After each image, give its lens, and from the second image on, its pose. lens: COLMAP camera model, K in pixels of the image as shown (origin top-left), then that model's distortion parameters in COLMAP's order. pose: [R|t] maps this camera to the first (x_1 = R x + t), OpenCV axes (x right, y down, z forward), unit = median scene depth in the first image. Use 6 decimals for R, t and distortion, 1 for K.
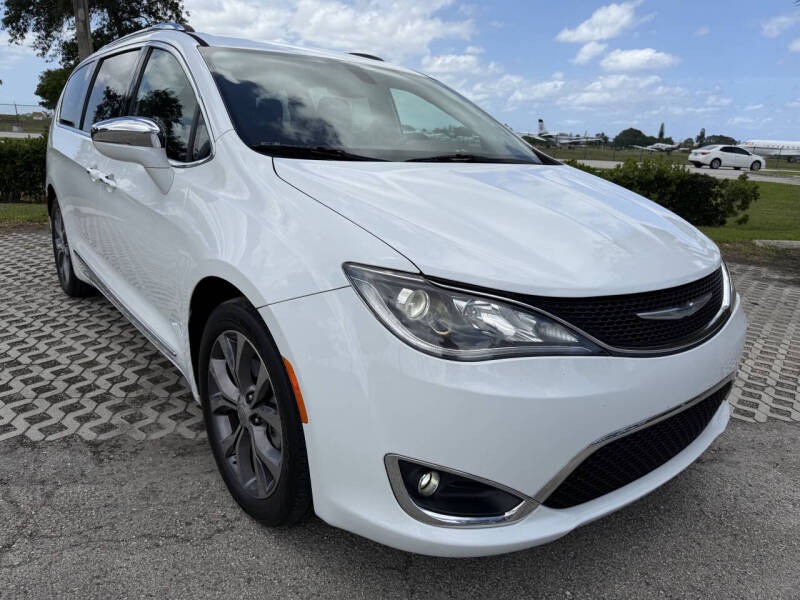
lens RADIAL K [[576.7, 0, 400.0], [0, 576.7, 300.0], [0, 0, 1]] dist [0.033561, -0.040497]
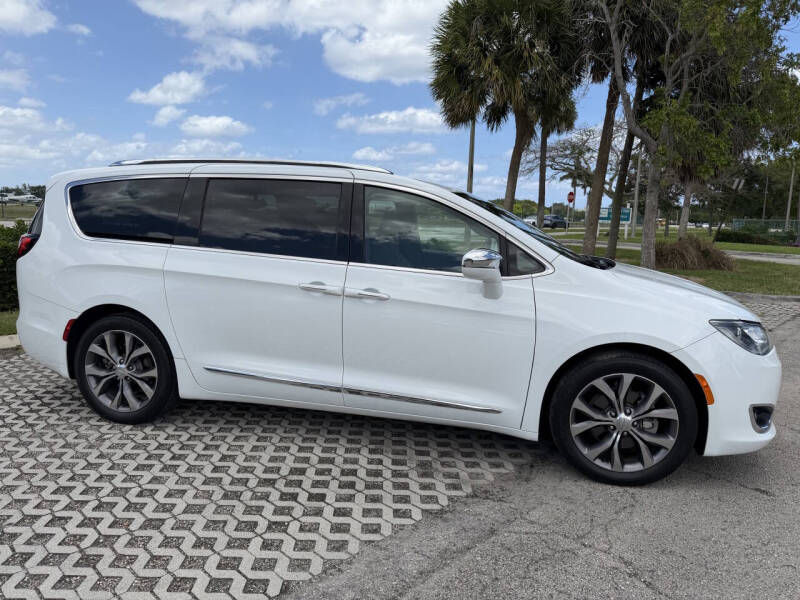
lens RADIAL K [[576.7, 0, 400.0], [0, 576.7, 300.0], [0, 0, 1]] dist [0.033561, -0.040497]
pose [[0.779694, -0.120188, 0.614518, -1.755289], [0.179542, 0.983109, -0.035525, -0.205070], [-0.599868, 0.138030, 0.788103, 0.018861]]
